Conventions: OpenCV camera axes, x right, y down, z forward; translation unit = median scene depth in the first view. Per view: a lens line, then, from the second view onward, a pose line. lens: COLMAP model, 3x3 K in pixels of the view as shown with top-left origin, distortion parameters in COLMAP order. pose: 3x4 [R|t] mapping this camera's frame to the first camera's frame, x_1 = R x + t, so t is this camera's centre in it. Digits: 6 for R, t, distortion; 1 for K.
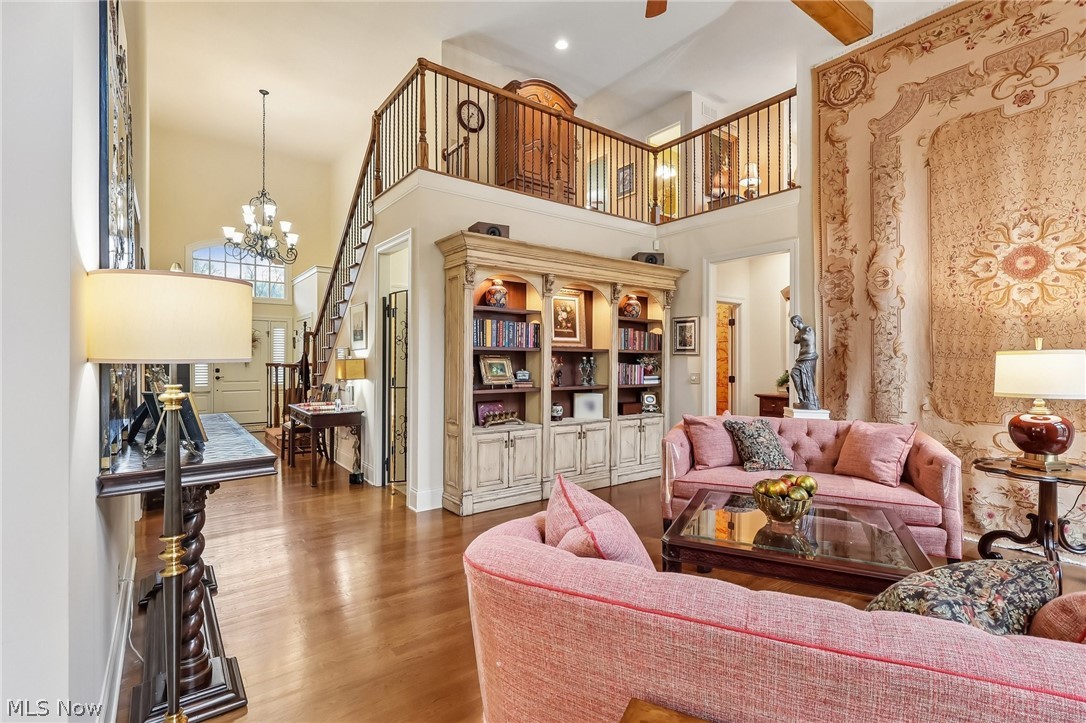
lens RADIAL K [[507.1, 0, 542.3], [0, 507.1, 357.1], [0, 0, 1]] dist [-0.000443, -0.001193]
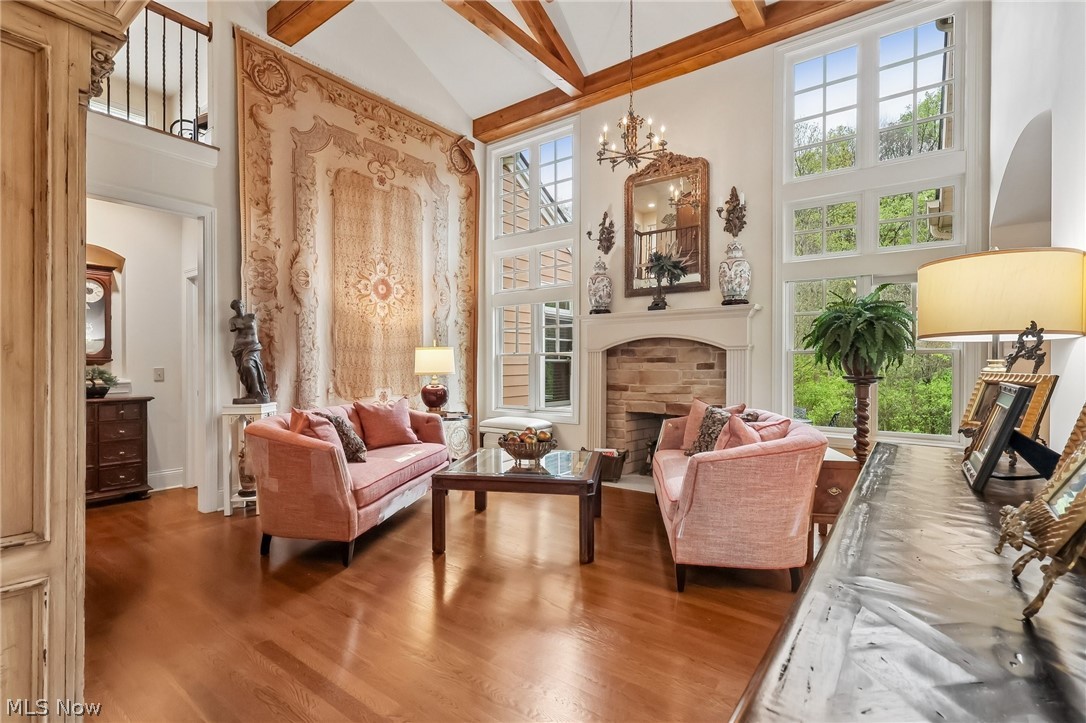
lens RADIAL K [[507.1, 0, 539.5], [0, 507.1, 368.2], [0, 0, 1]] dist [-0.000443, -0.001193]
pose [[-0.280056, -0.008837, 0.959943, -0.556620], [-0.003959, 0.999960, 0.008050, 0.032207], [-0.959975, -0.001546, -0.280080, 0.835696]]
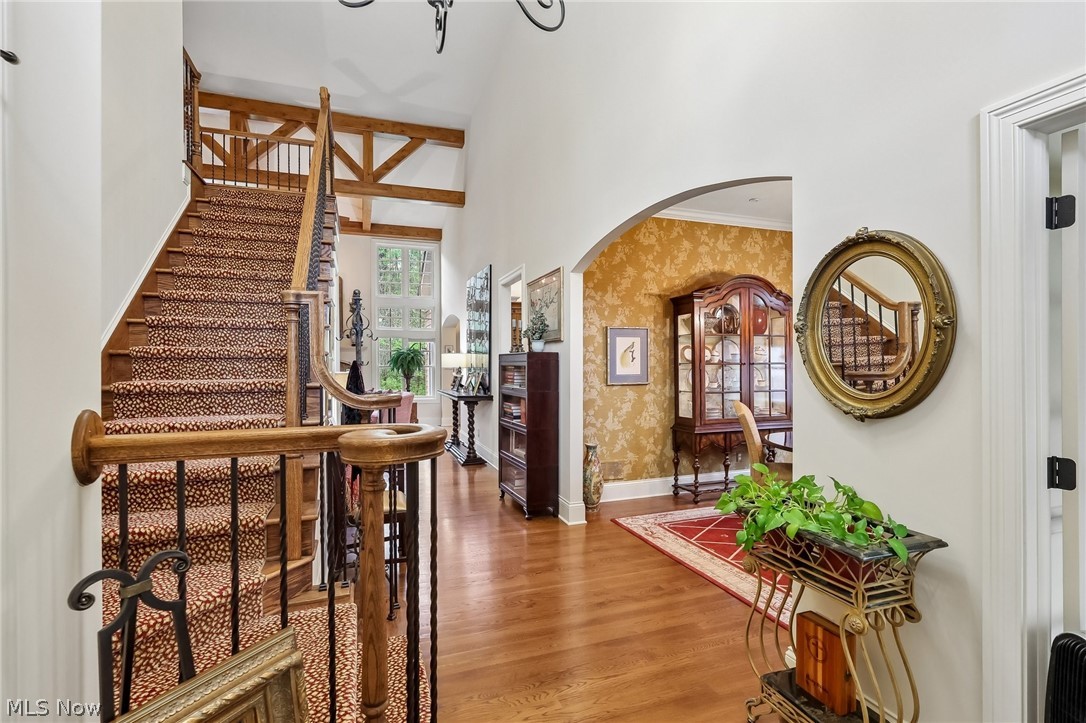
lens RADIAL K [[507.1, 0, 545.9], [0, 507.1, 365.8], [0, 0, 1]] dist [-0.000443, -0.001193]
pose [[-0.957985, 0.004513, 0.286783, -1.022367], [0.005872, 0.999975, 0.003877, 0.006863], [-0.286759, 0.005398, -0.957988, 1.819529]]
